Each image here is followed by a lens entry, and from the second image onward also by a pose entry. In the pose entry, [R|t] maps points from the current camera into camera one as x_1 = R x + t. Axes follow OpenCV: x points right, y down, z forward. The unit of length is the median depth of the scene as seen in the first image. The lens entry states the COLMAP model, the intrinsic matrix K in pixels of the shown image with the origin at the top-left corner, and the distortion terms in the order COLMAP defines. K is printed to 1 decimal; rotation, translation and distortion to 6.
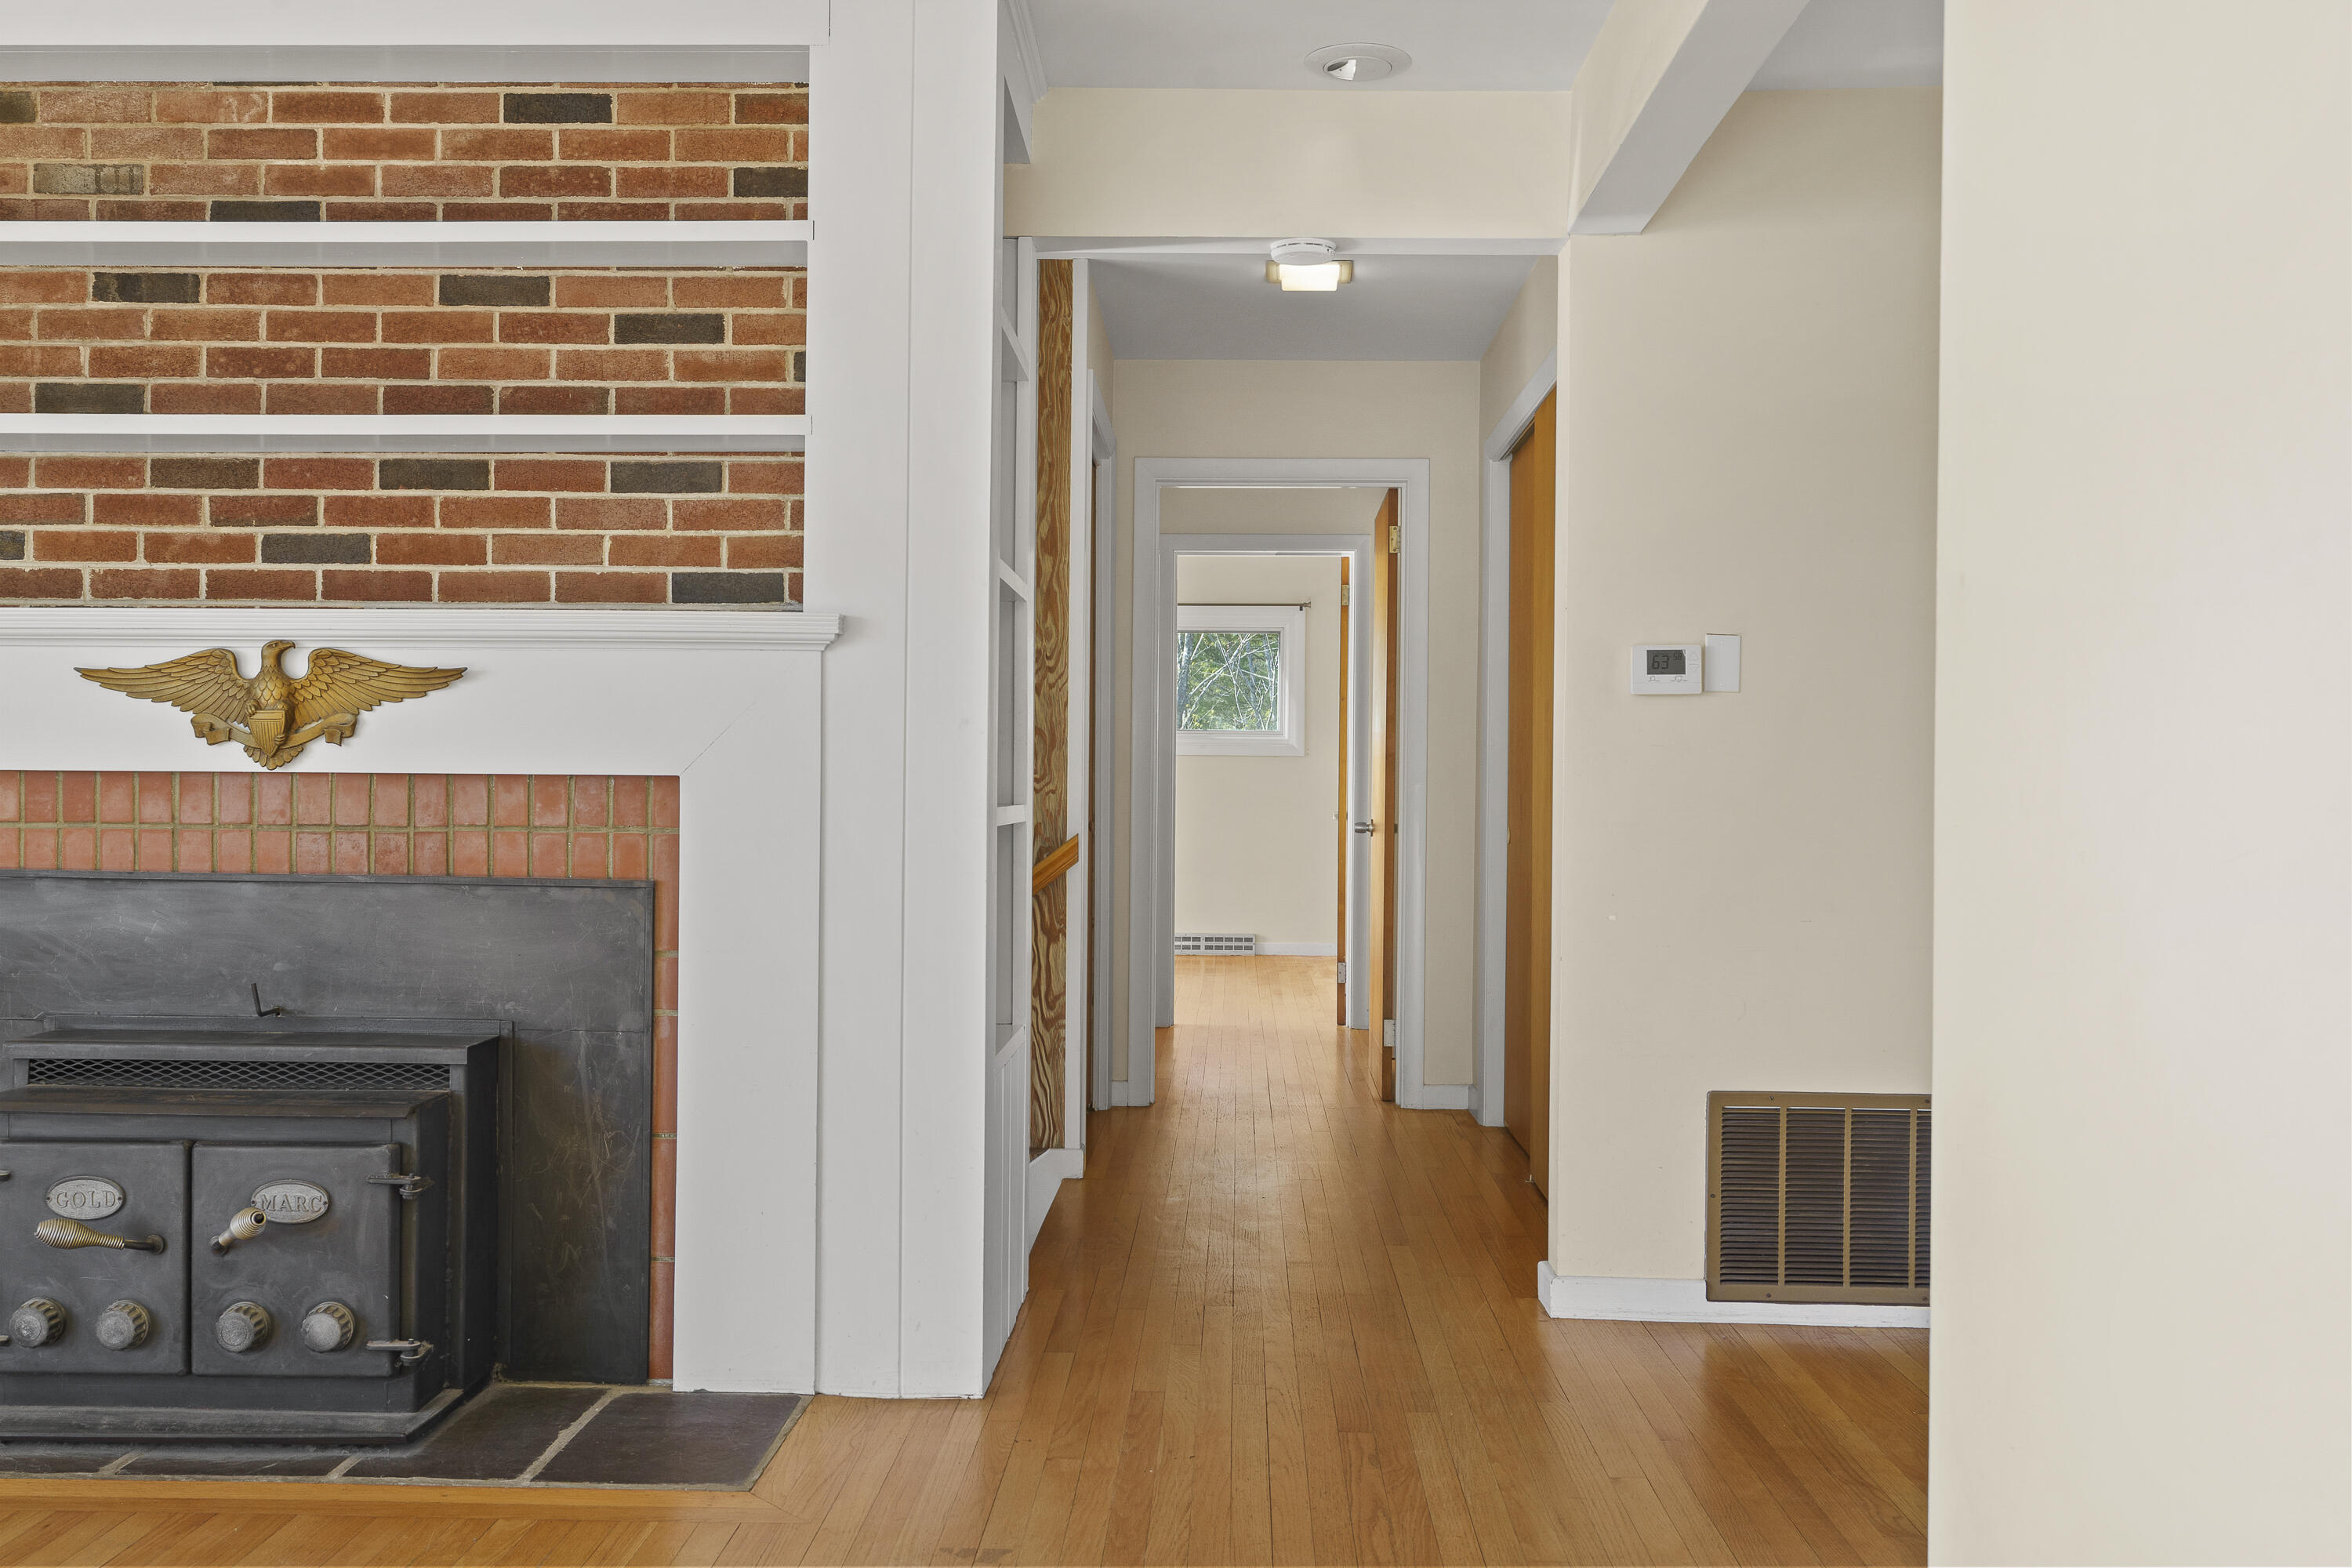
lens RADIAL K [[2178.2, 0, 1168.1], [0, 2178.2, 778.6], [0, 0, 1]] dist [0.013229, 0.000000]
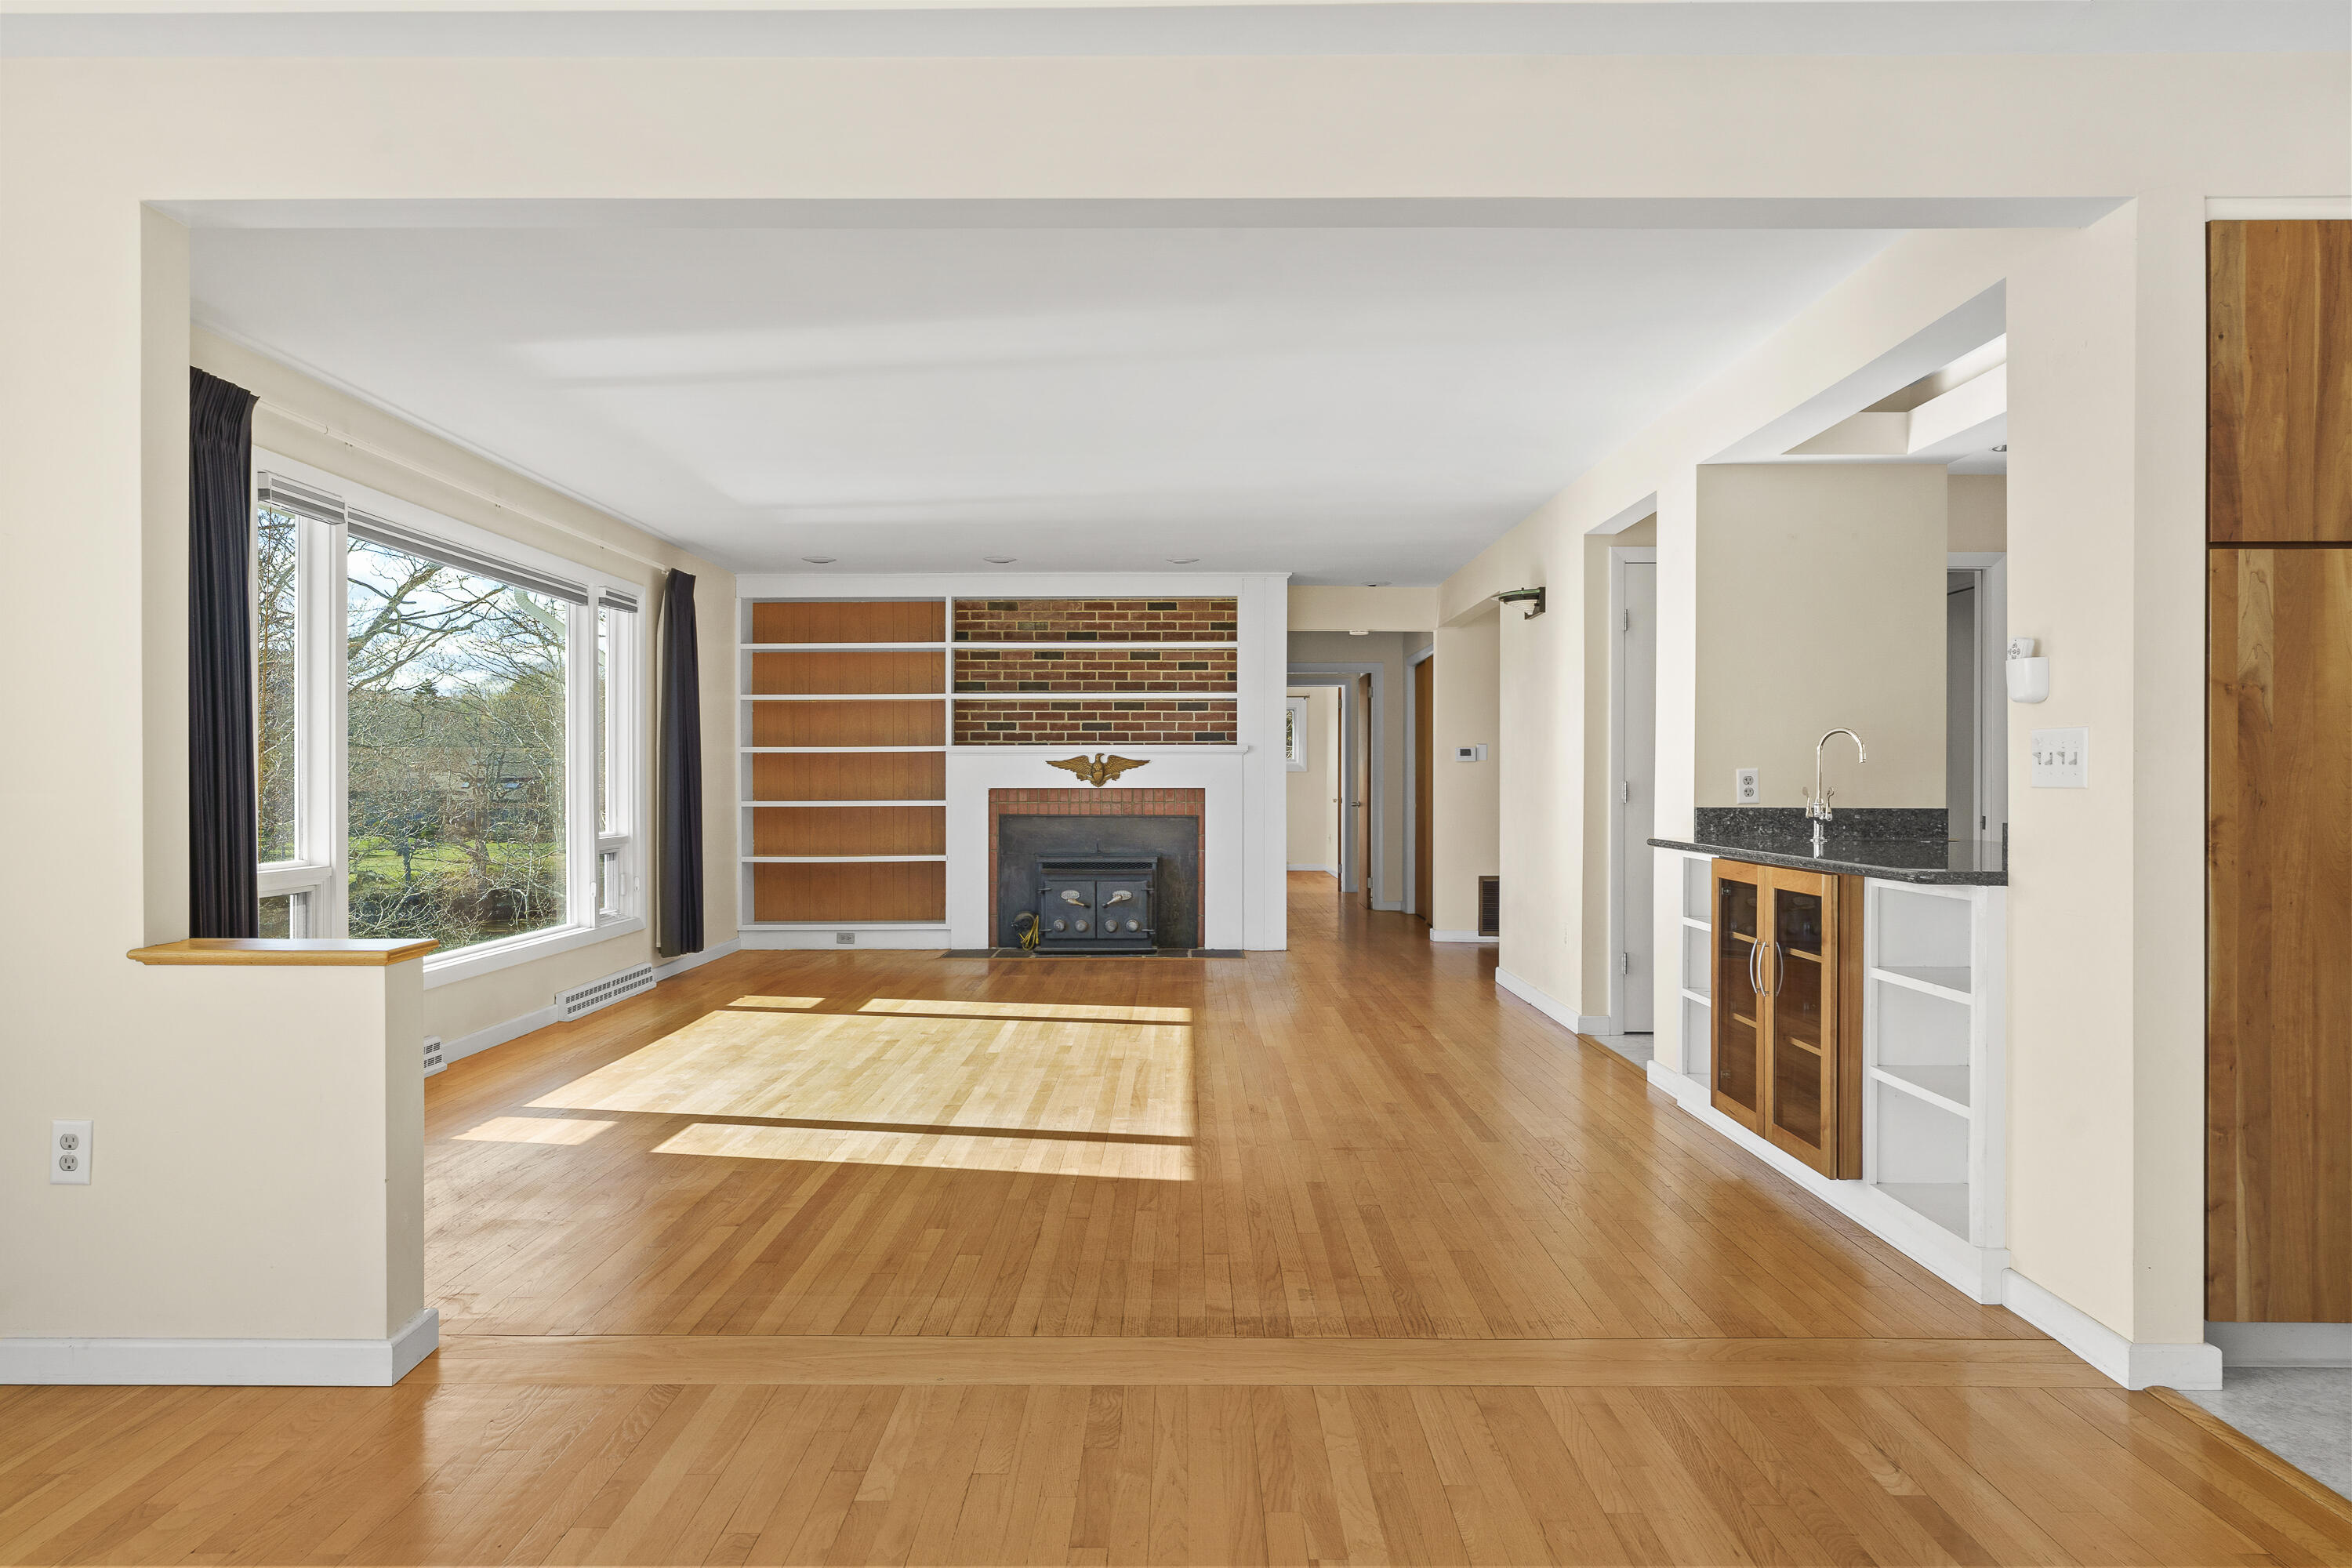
lens RADIAL K [[1611.4, 0, 1191.2], [0, 1611.4, 788.6], [0, 0, 1]] dist [0.013659, -0.001047]
pose [[0.999499, -0.009346, 0.030226, -0.316454], [0.009171, 0.999940, 0.005931, -0.016333], [-0.030280, -0.005650, 0.999525, -1.714545]]
